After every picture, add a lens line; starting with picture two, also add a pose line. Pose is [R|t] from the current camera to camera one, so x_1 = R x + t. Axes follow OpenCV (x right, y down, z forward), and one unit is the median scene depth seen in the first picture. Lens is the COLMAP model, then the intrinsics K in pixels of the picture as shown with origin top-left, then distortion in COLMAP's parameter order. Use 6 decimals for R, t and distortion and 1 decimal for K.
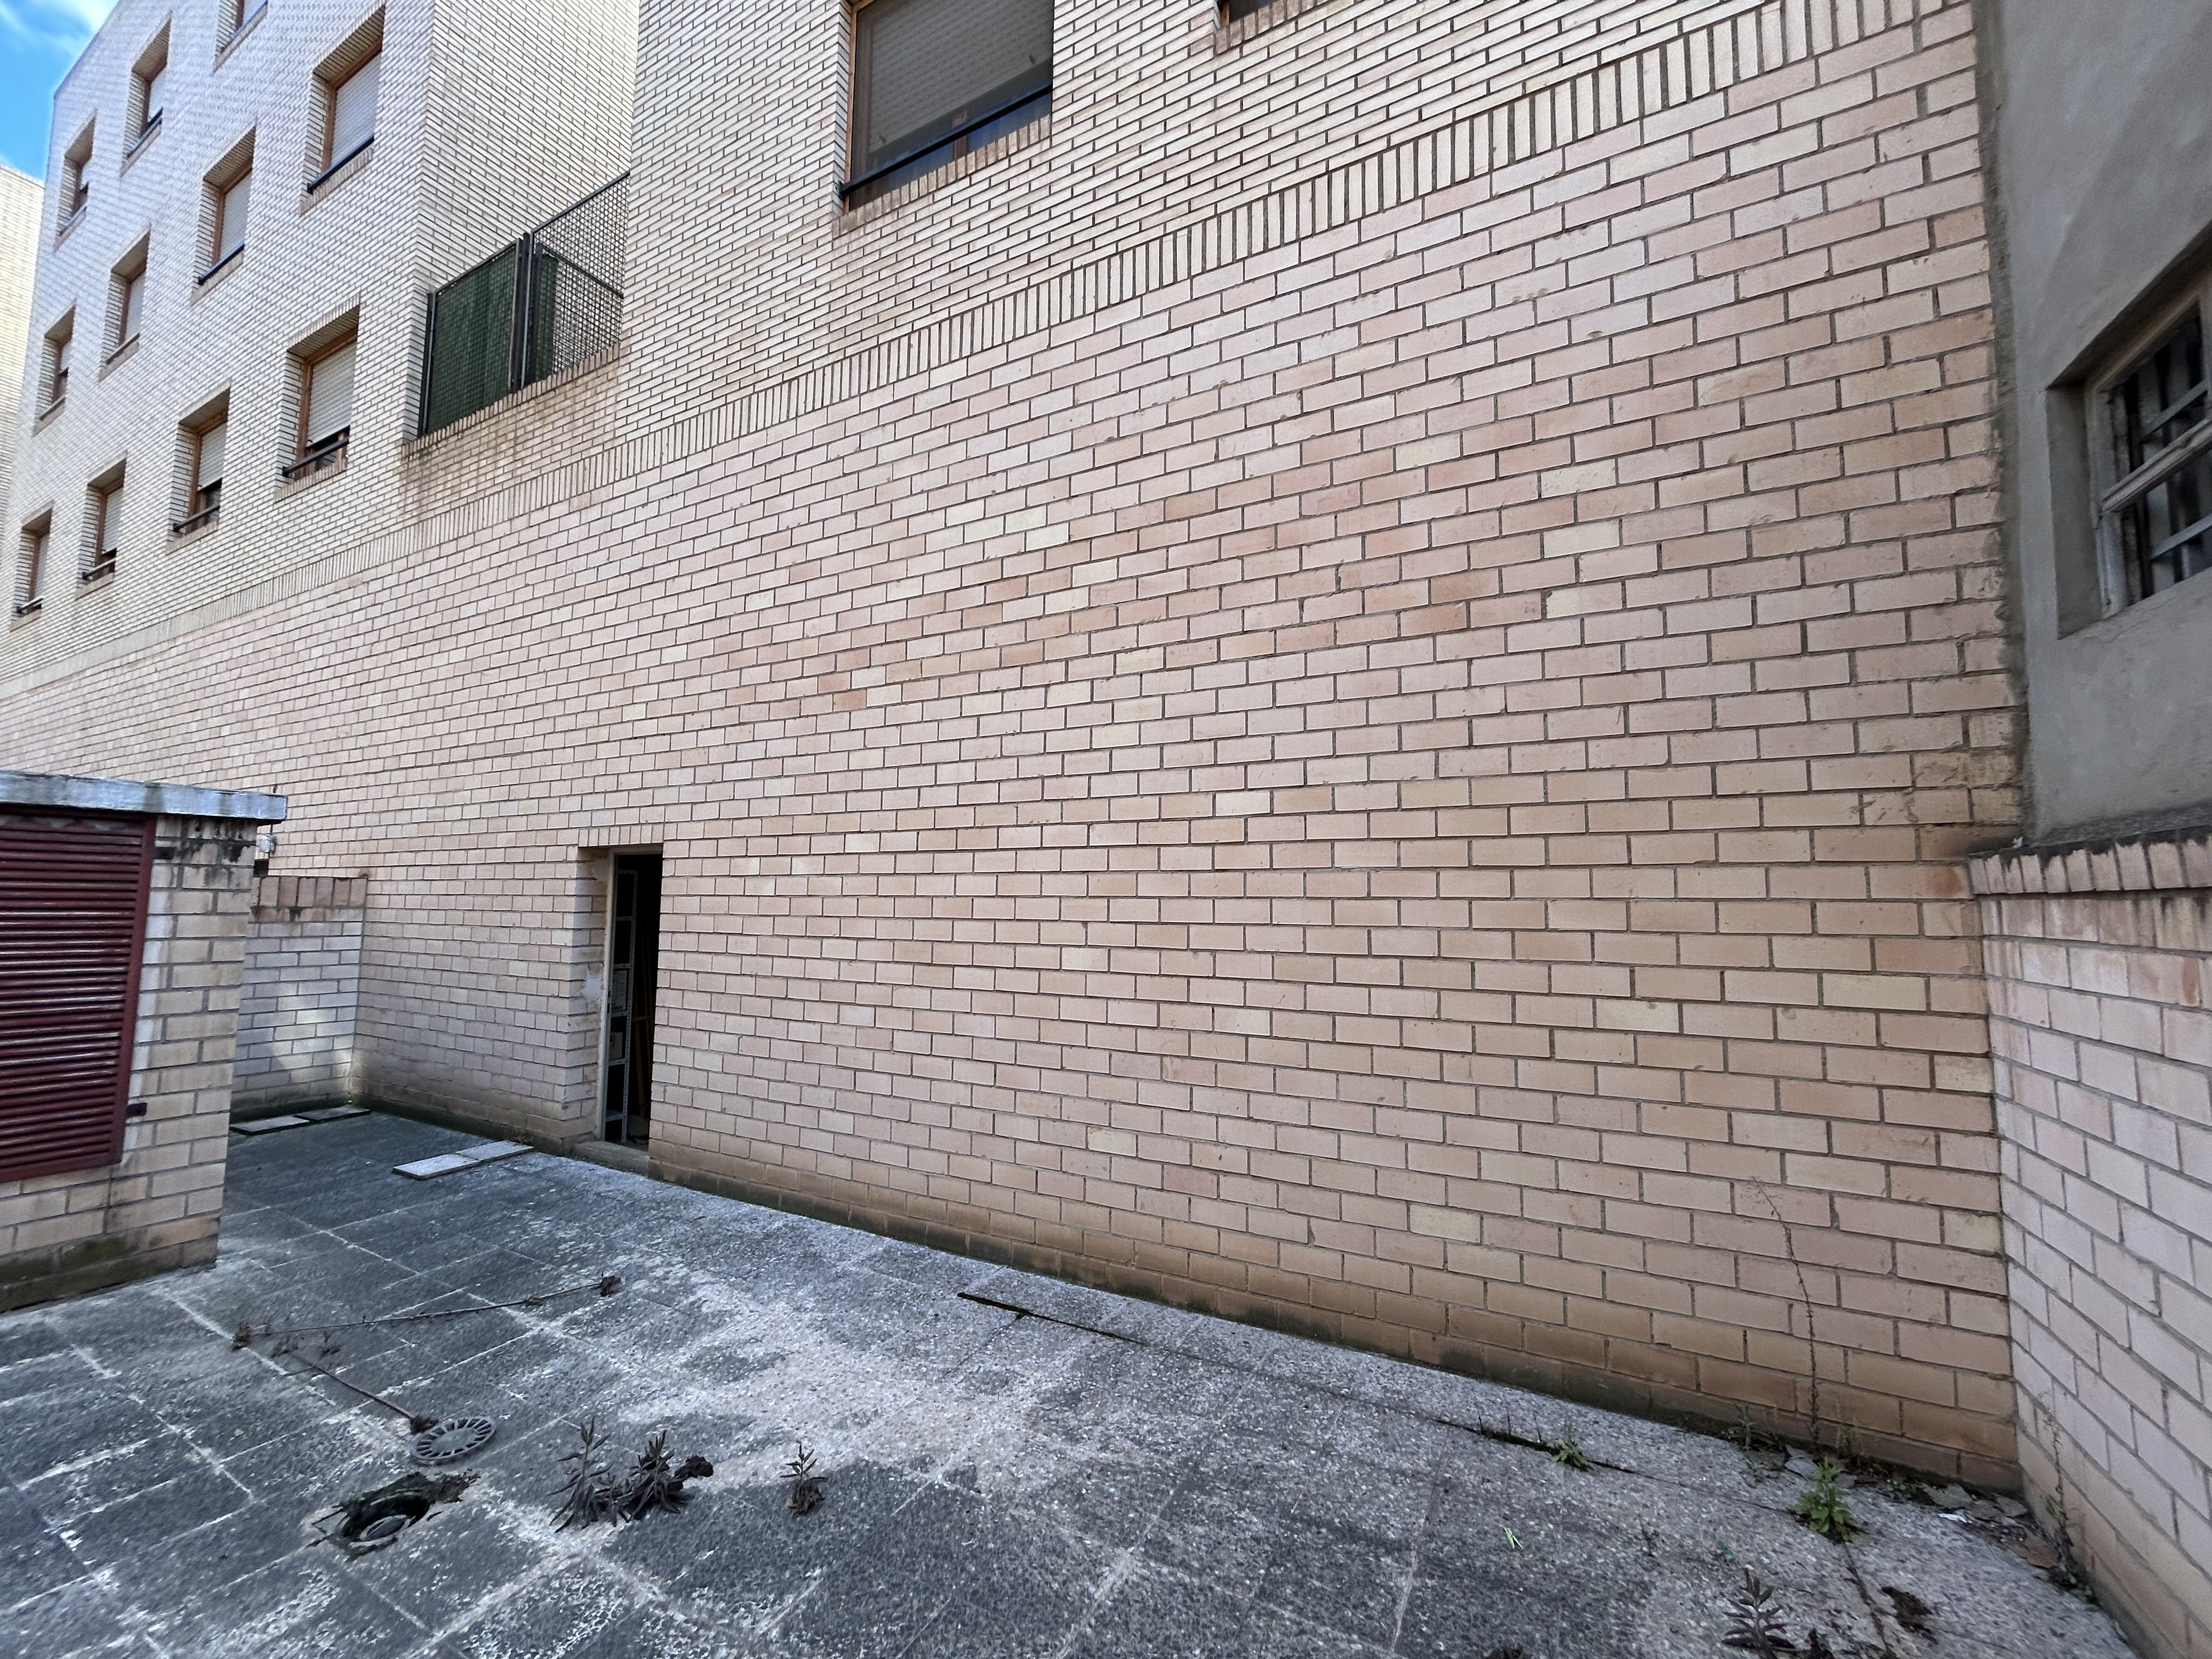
lens RADIAL K [[887.2, 0, 1101.3], [0, 887.2, 823.0], [0, 0, 1]] dist [-0.001829, 0.000293]
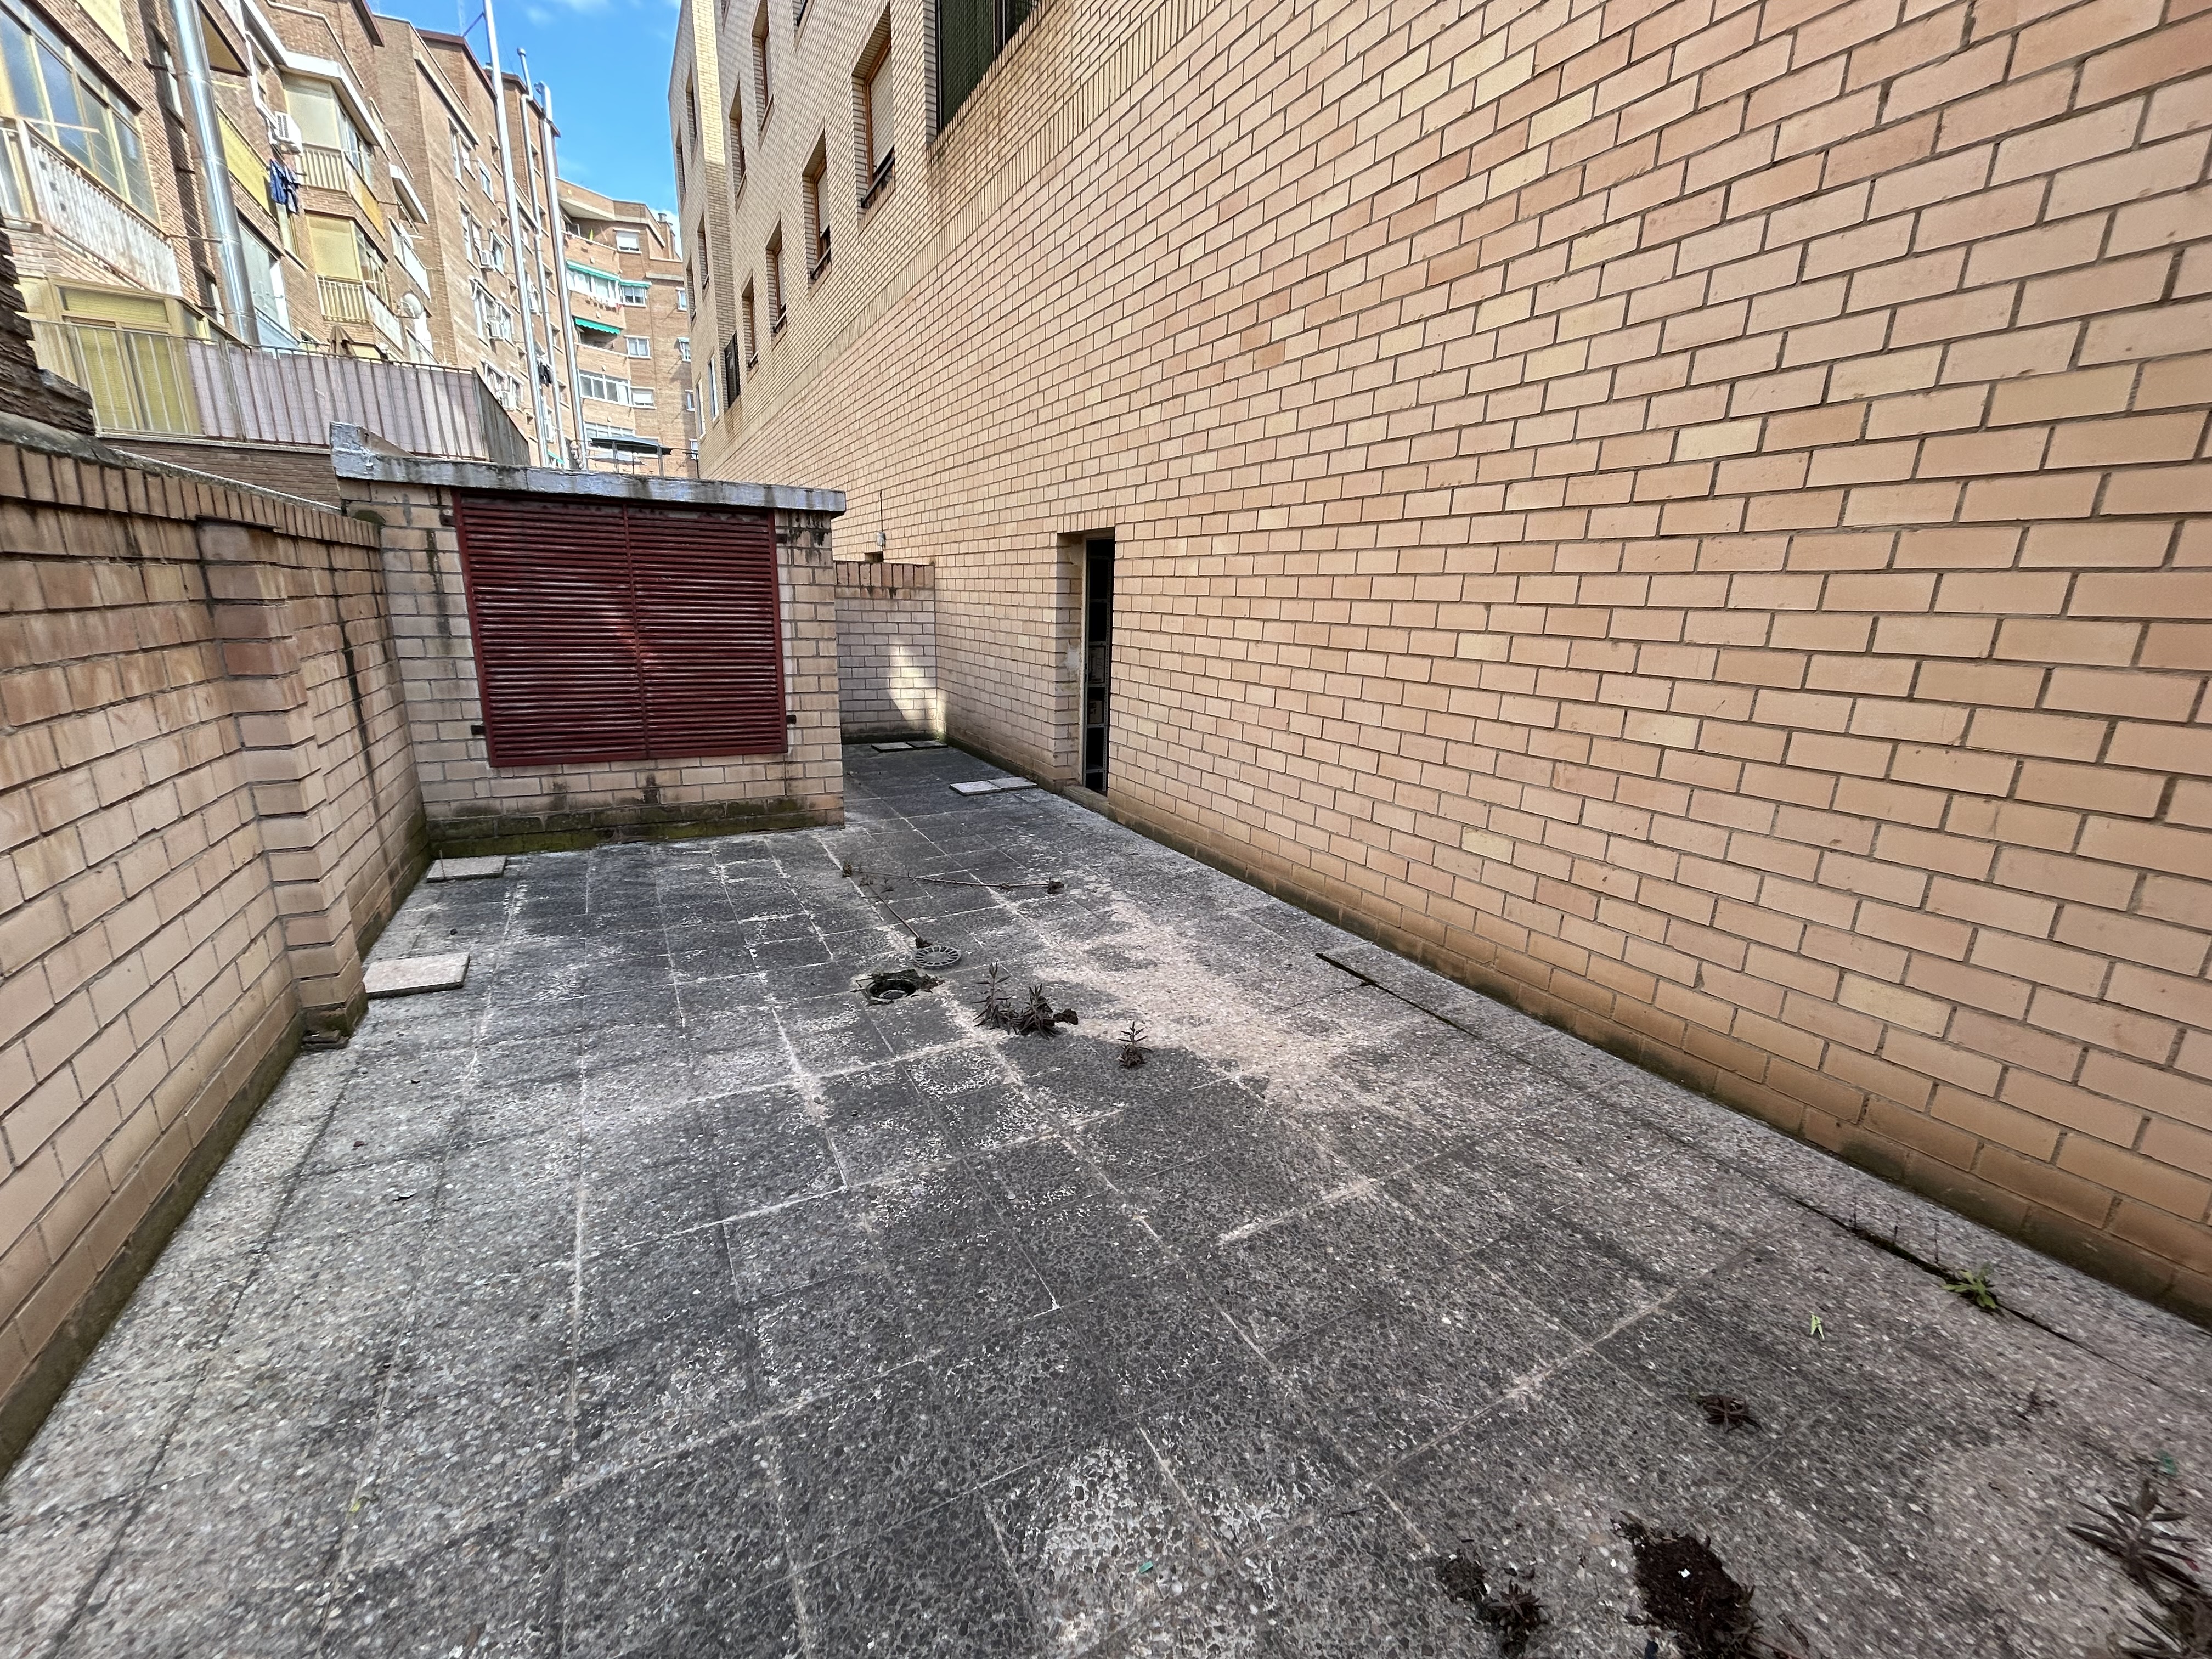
lens RADIAL K [[887.2, 0, 1101.1], [0, 887.2, 824.5], [0, 0, 1]] dist [-0.001829, 0.000293]
pose [[0.841386, 0.149886, -0.519234, 0.160286], [0.027995, 0.947393, 0.318846, 0.031722], [0.539710, -0.282809, 0.792927, 0.050225]]
